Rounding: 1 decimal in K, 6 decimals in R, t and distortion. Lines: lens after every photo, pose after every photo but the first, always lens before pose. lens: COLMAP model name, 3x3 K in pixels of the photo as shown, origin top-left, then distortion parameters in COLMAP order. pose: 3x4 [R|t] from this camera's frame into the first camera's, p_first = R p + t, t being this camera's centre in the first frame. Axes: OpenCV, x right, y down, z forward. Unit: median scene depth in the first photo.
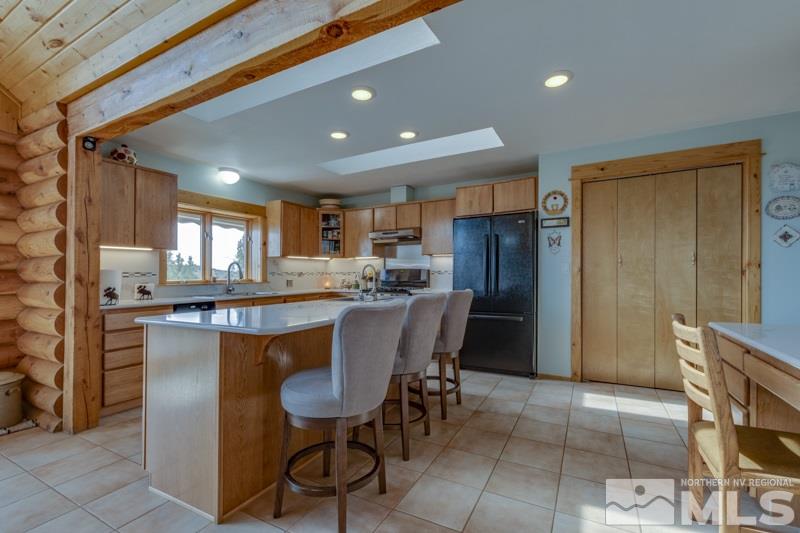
lens RADIAL K [[349.6, 0, 403.9], [0, 349.6, 277.2], [0, 0, 1]] dist [0.000478, 0.000107]
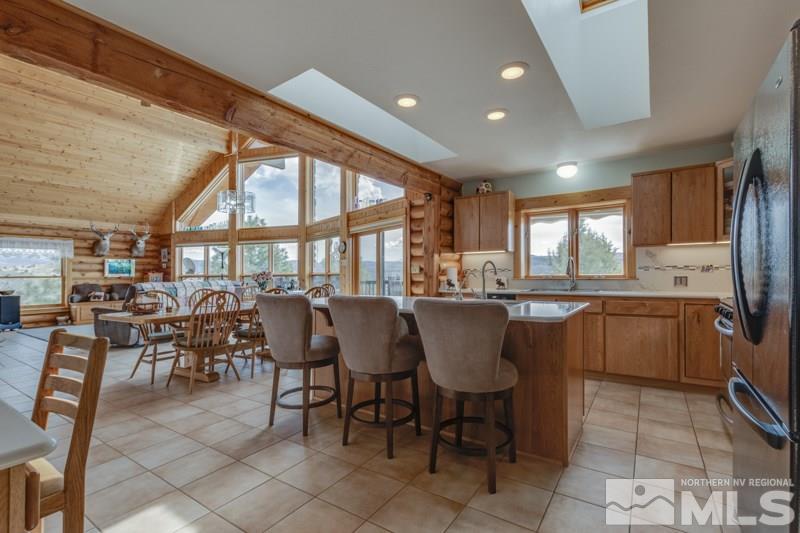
lens RADIAL K [[360.5, 0, 413.9], [0, 360.5, 271.5], [0, 0, 1]] dist [-0.002480, -0.001931]
pose [[-0.075884, 0.013753, -0.997022, 0.729540], [0.008914, 0.999874, 0.013114, -0.027113], [0.997077, -0.007892, -0.075997, 0.851178]]
